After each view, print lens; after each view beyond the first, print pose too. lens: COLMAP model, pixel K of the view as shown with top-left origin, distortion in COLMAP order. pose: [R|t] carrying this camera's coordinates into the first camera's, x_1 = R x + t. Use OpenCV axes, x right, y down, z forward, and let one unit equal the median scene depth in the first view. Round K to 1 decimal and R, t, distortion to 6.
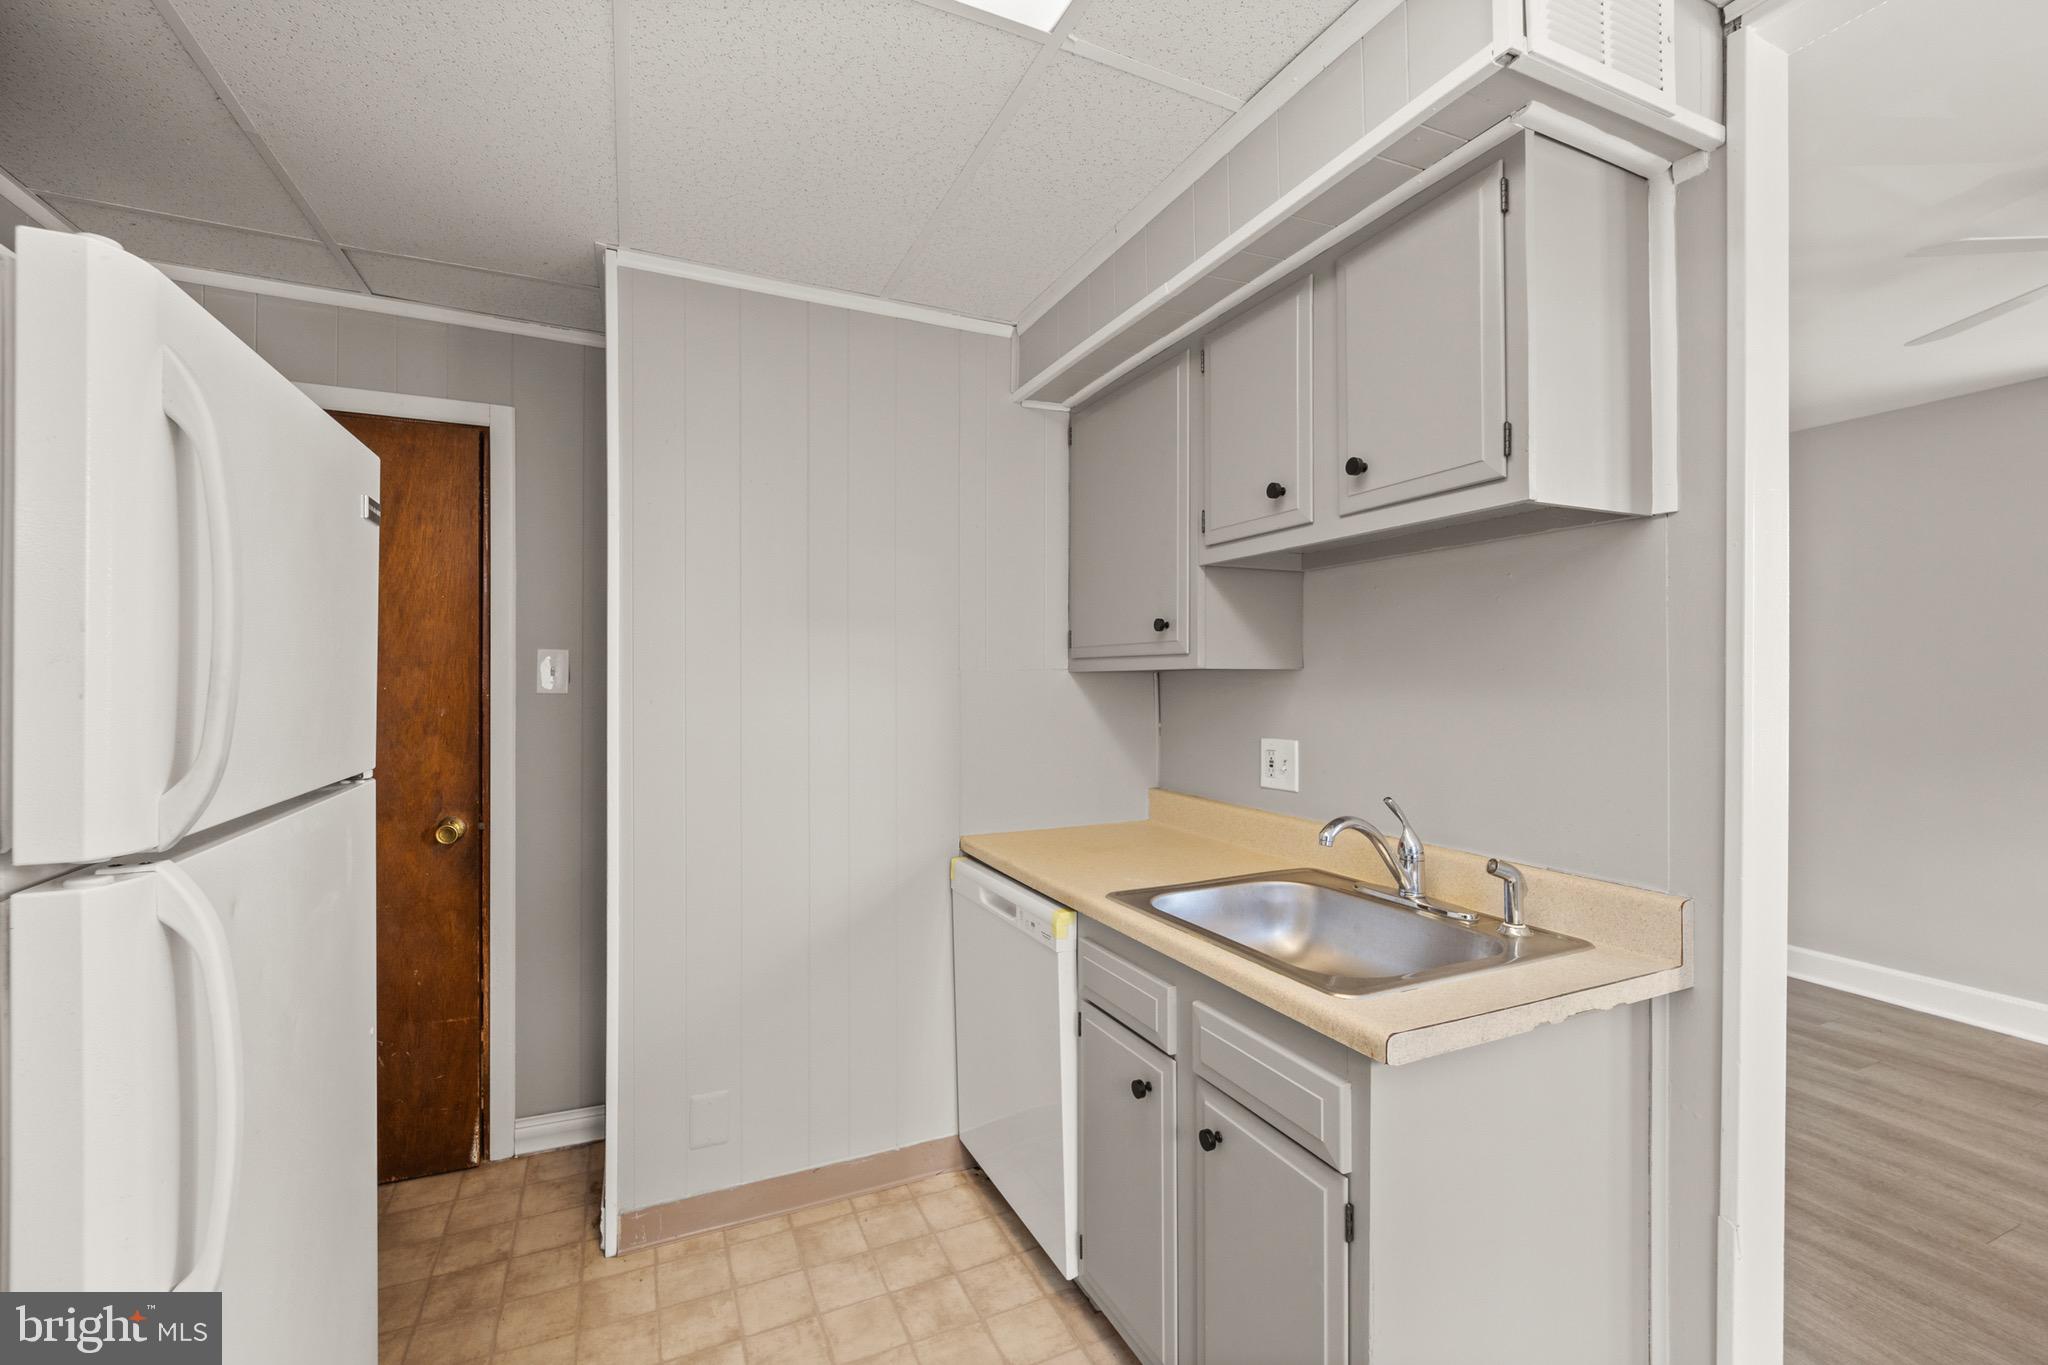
lens RADIAL K [[852.7, 0, 1020.2], [0, 852.7, 680.0], [0, 0, 1]] dist [-0.003082, -0.000459]
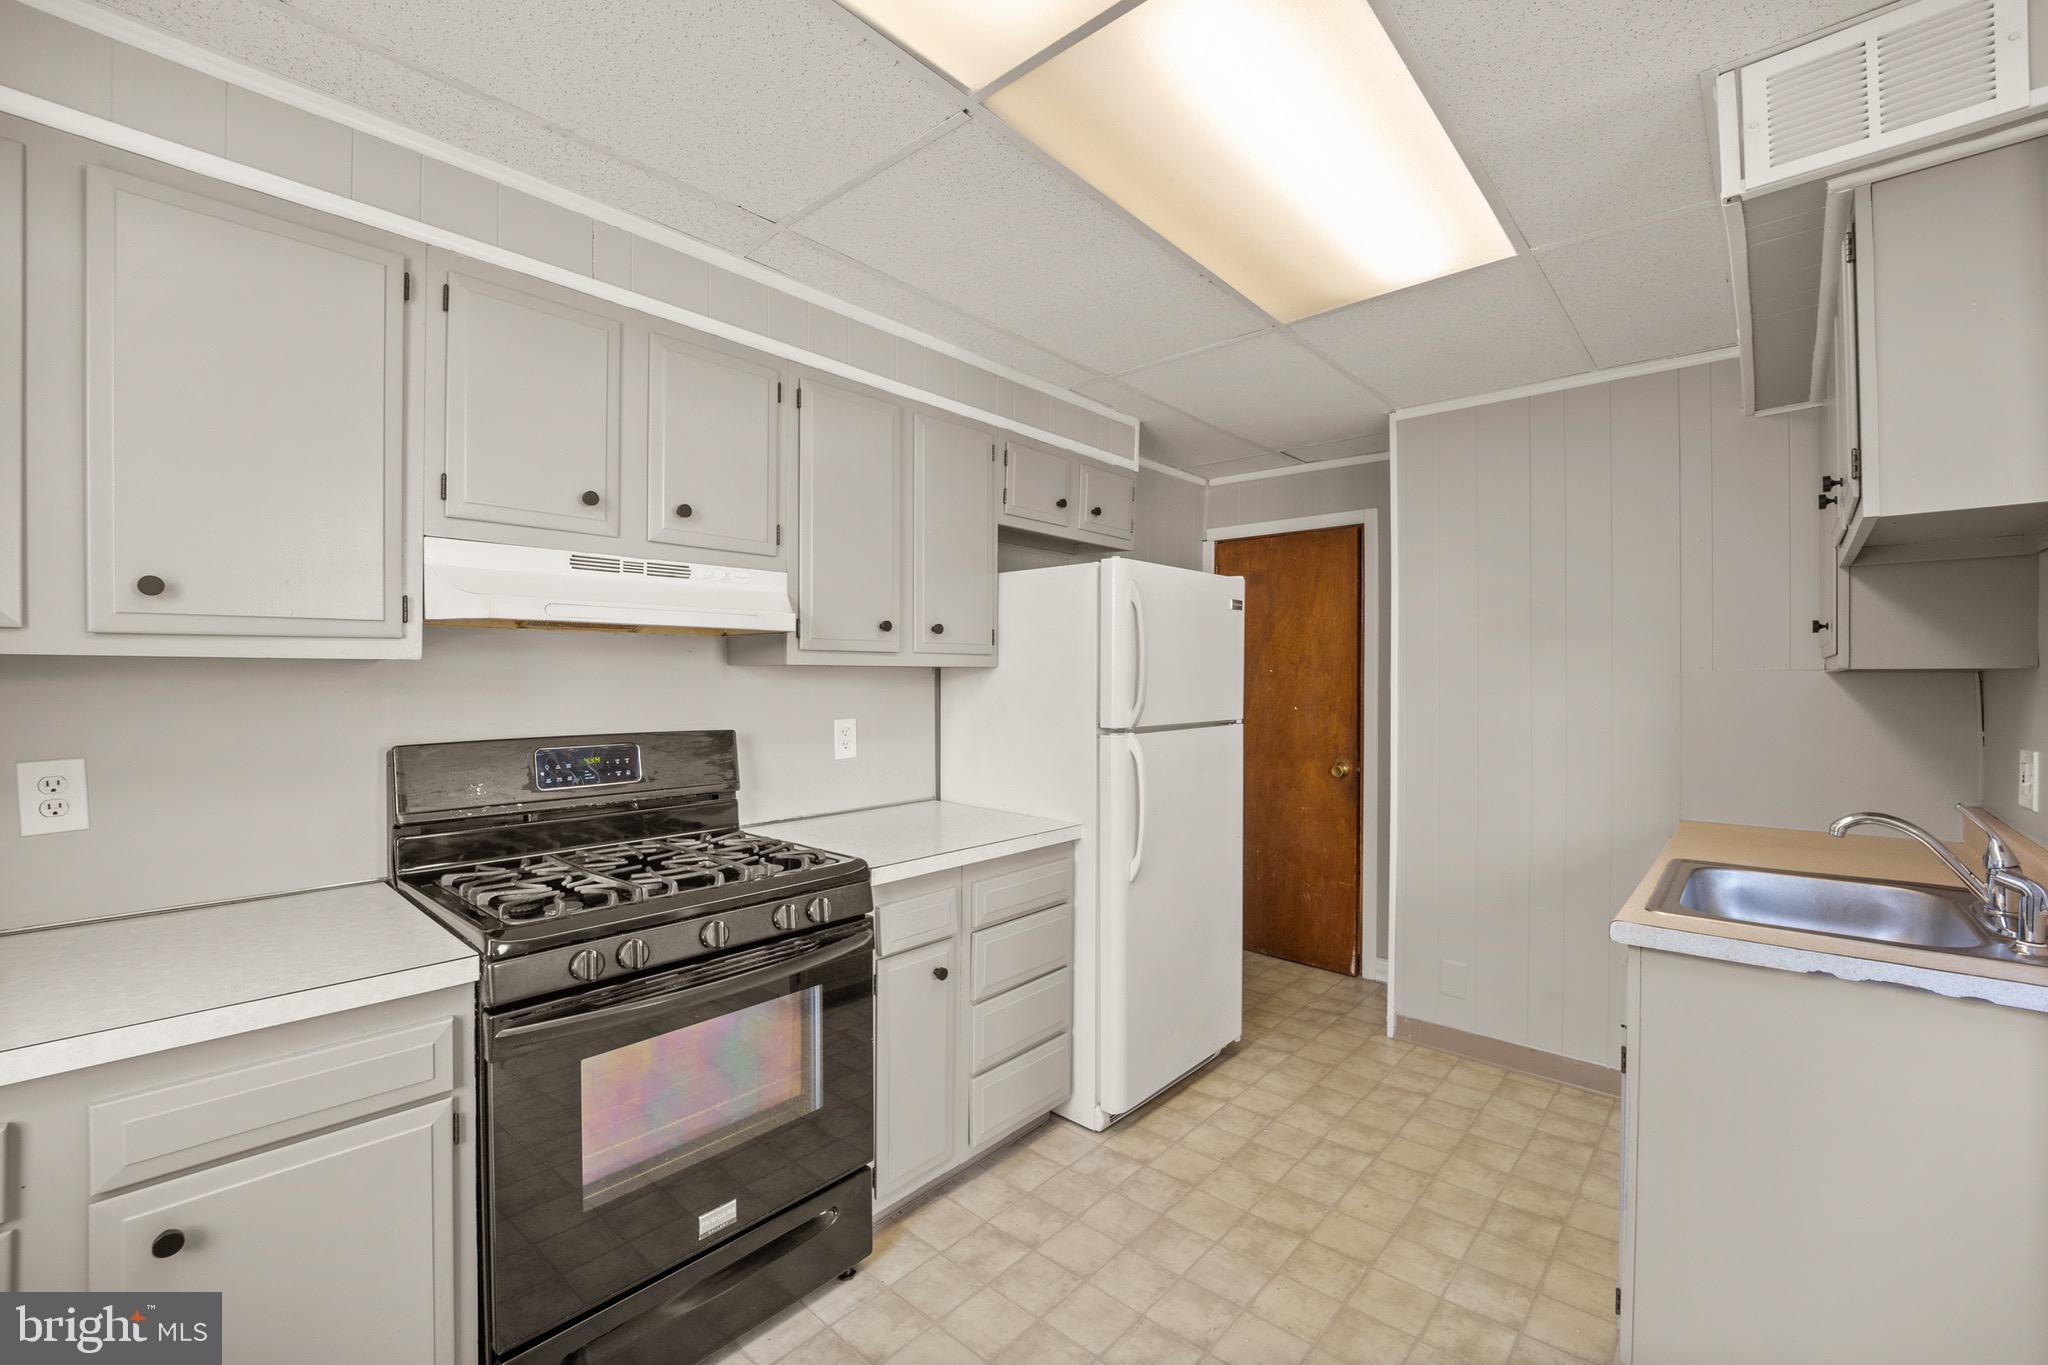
lens RADIAL K [[852.7, 0, 1020.2], [0, 852.7, 680.0], [0, 0, 1]] dist [-0.003082, -0.000459]
pose [[0.392696, 0.001473, -0.919667, 0.705096], [-0.001486, 0.999998, 0.000967, -0.000779], [0.919667, 0.000987, 0.392697, -0.270491]]
